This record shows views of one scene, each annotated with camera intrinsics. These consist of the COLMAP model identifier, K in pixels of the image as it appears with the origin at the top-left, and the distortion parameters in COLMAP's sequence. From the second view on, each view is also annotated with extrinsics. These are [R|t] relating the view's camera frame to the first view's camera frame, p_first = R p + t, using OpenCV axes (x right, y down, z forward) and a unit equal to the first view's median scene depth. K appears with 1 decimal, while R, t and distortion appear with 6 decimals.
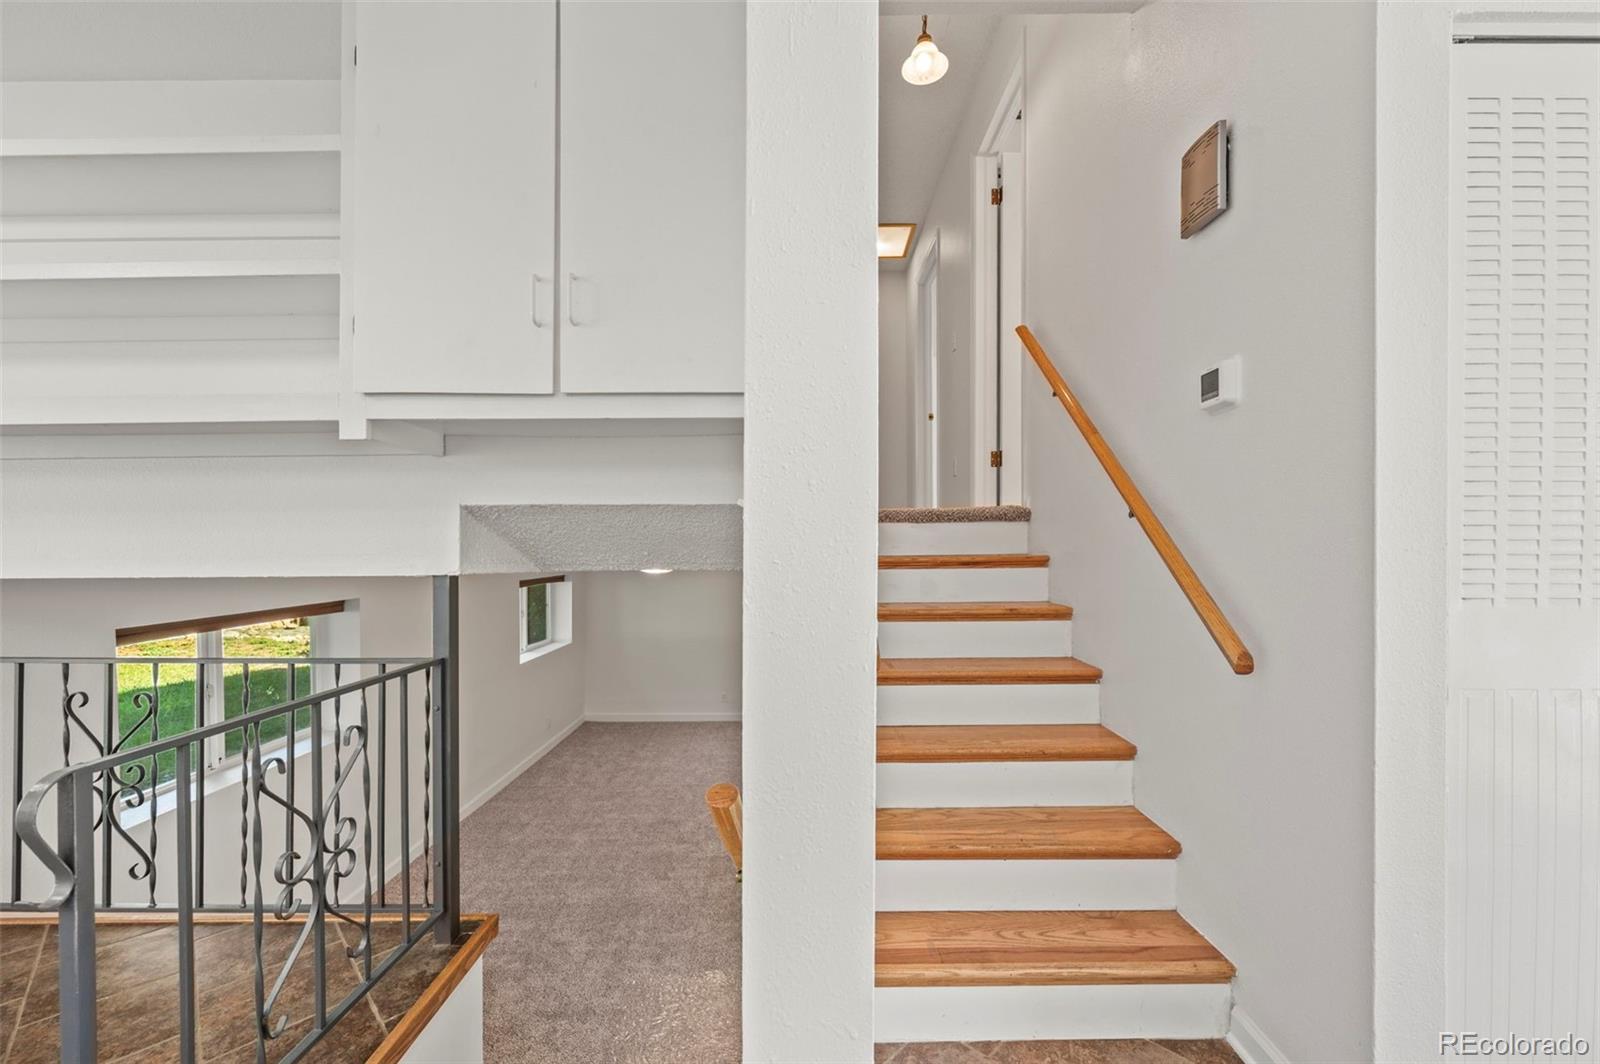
lens RADIAL K [[632.3, 0, 803.3], [0, 632.3, 546.8], [0, 0, 1]] dist [-0.003231, 0.001188]
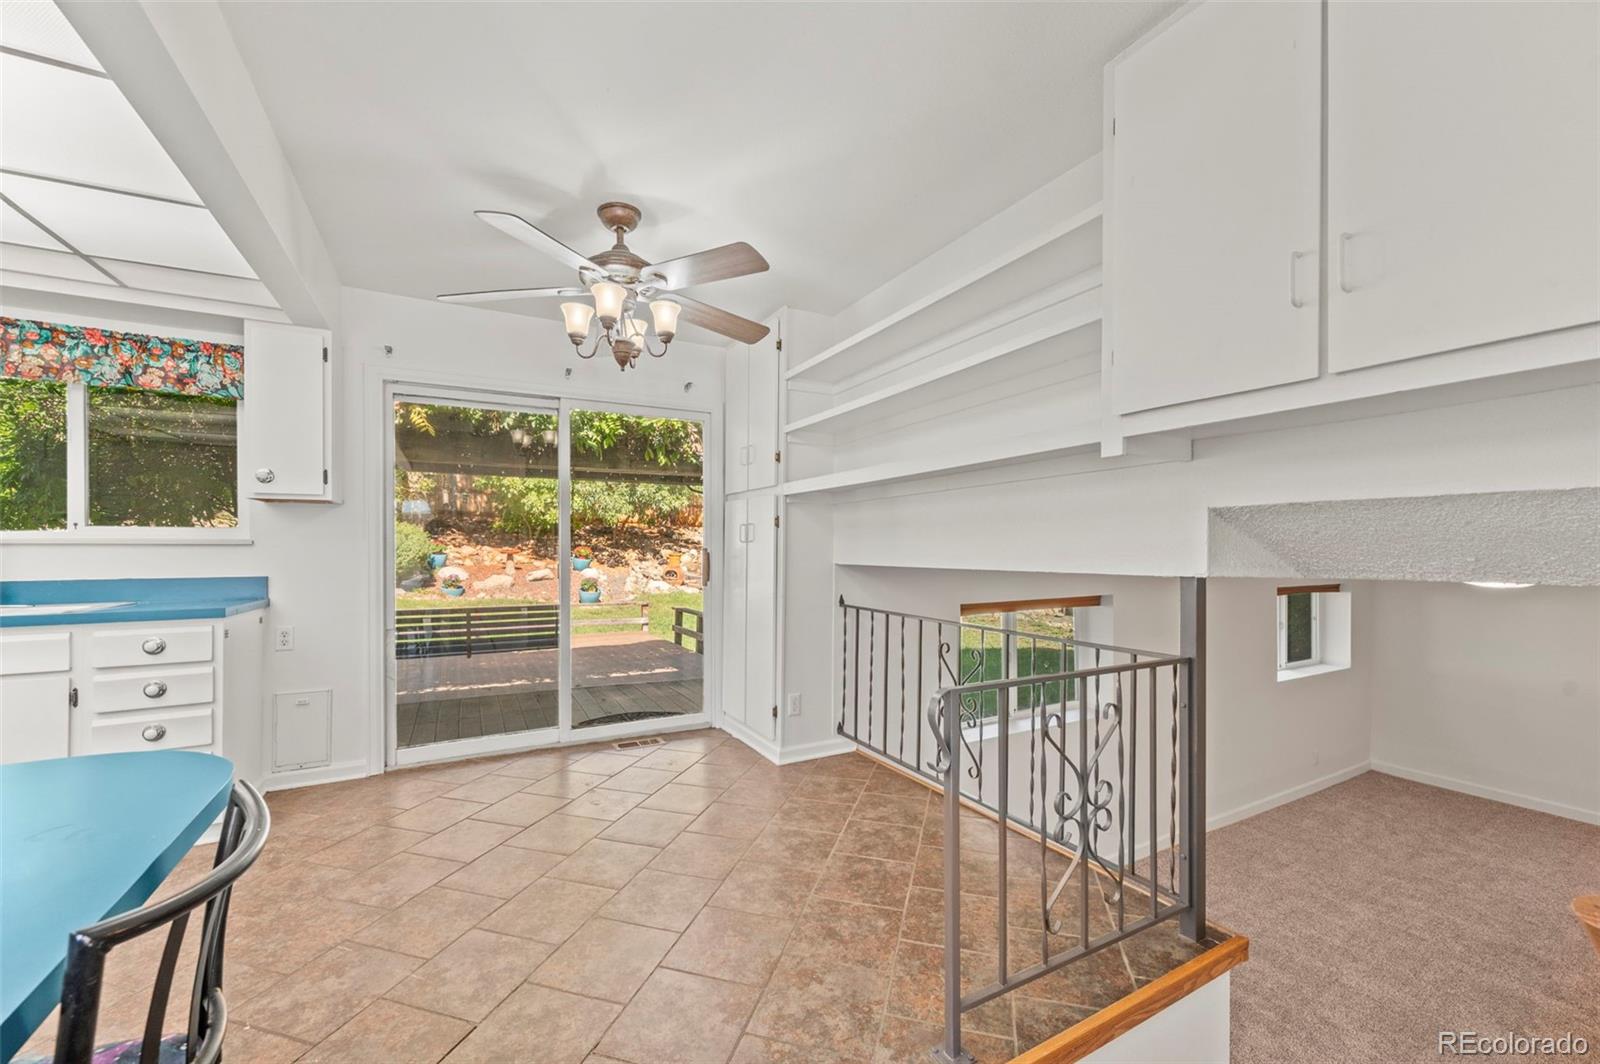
lens RADIAL K [[632.3, 0, 798.8], [0, 632.3, 544.8], [0, 0, 1]] dist [-0.003231, 0.001188]
pose [[0.478166, 0.000270, -0.878270, 0.023585], [-0.005868, 0.999979, -0.002887, -0.000019], [0.878250, 0.006534, 0.478157, -0.043731]]
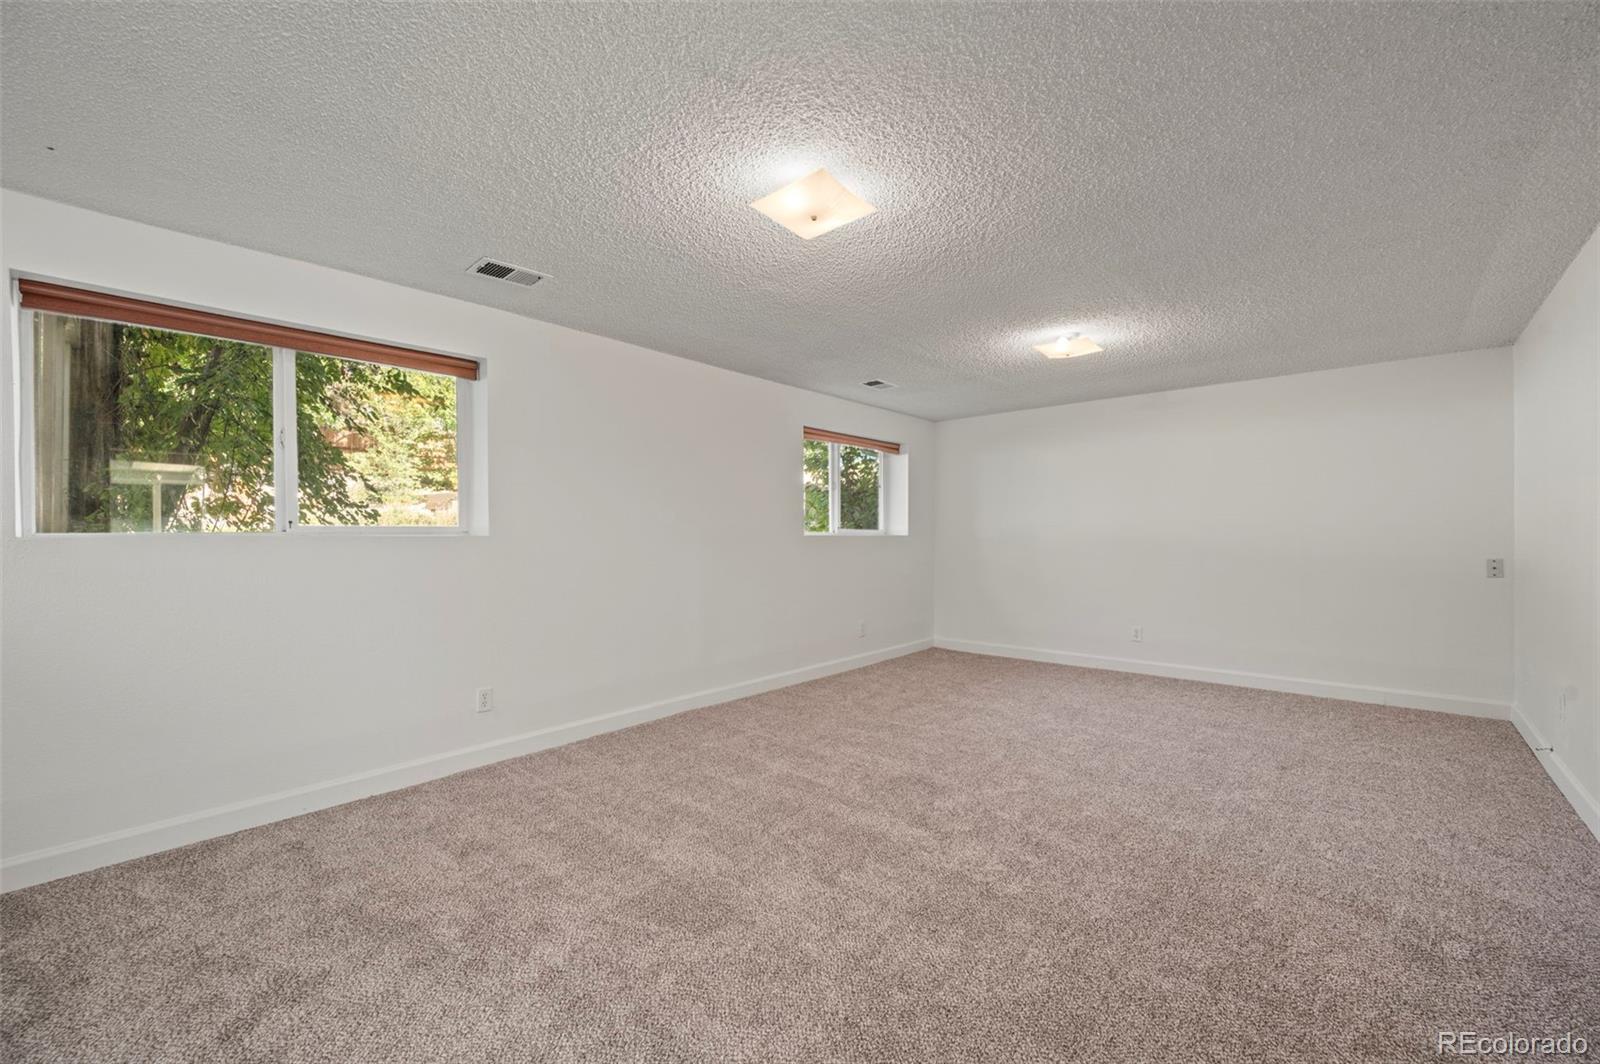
lens RADIAL K [[632.3, 0, 810.8], [0, 632.3, 531.2], [0, 0, 1]] dist [-0.003231, 0.001188]
pose [[0.751456, -0.003849, -0.659772, 0.152559], [-0.002009, 0.999965, -0.008122, 0.552119], [0.659780, 0.007429, 0.751422, 1.294836]]
